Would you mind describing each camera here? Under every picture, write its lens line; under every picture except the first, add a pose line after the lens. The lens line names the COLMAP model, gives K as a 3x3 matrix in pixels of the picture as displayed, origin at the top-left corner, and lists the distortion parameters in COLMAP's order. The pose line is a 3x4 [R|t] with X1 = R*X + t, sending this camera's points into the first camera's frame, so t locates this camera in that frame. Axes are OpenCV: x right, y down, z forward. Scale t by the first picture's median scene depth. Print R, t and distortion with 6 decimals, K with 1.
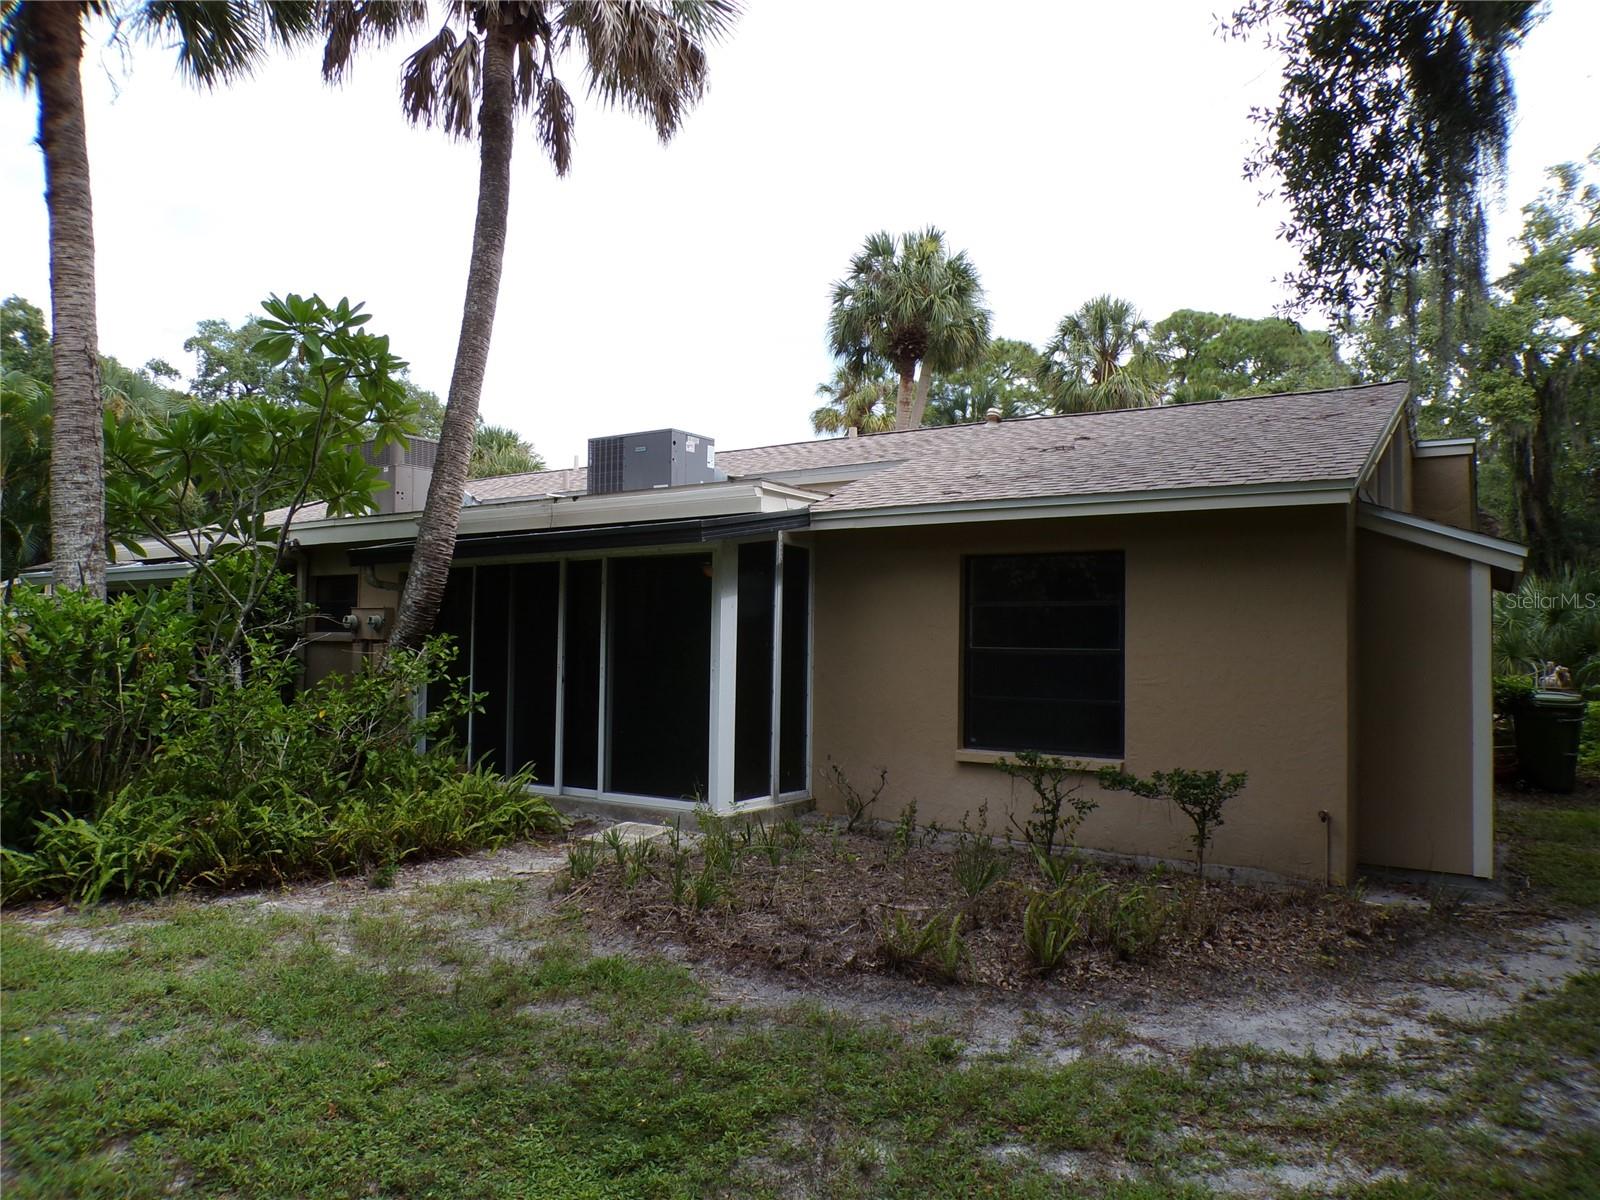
lens RADIAL K [[1090.3, 0, 800.0], [0, 1090.3, 600.0], [0, 0, 1]] dist [-0.043106, 0.014809]
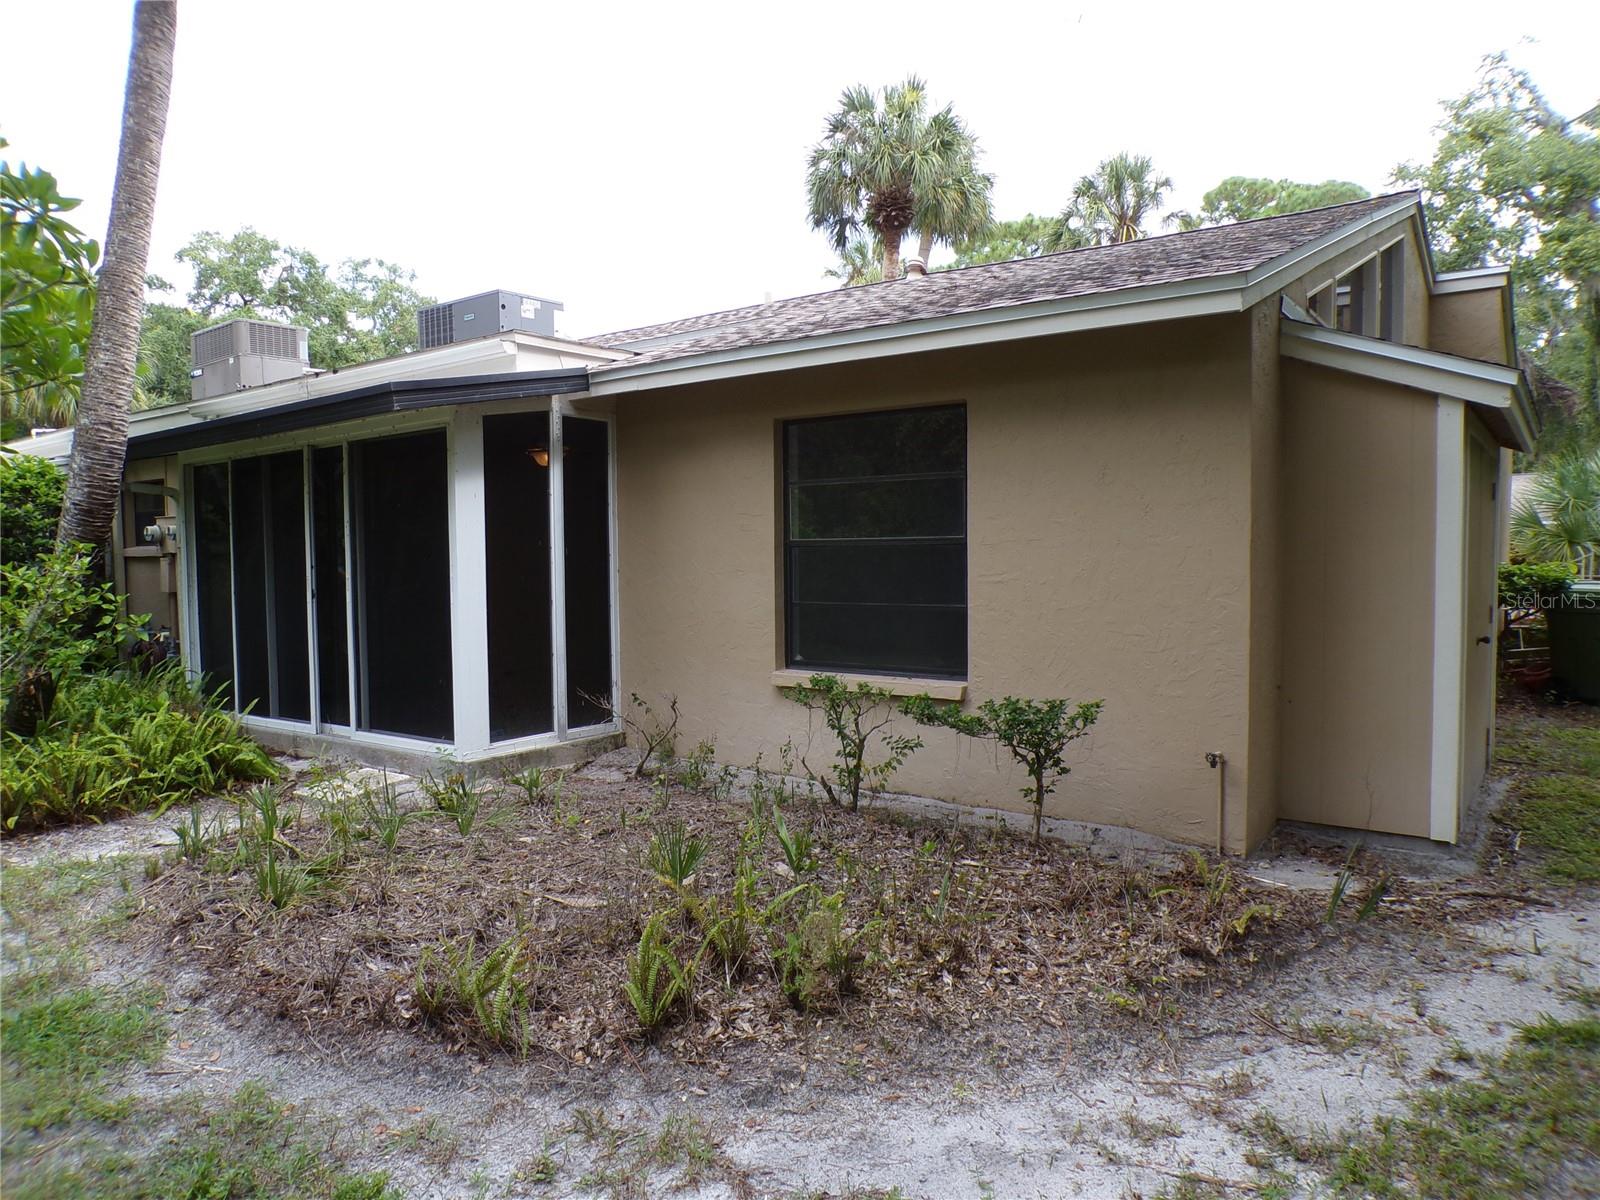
lens RADIAL K [[1090.3, 0, 800.0], [0, 1090.3, 600.0], [0, 0, 1]] dist [-0.043106, 0.014809]
pose [[0.997939, -0.024520, -0.059294, 0.216817], [0.029543, 0.995911, 0.085373, 0.021186], [0.056958, -0.086949, 0.994583, 0.234295]]
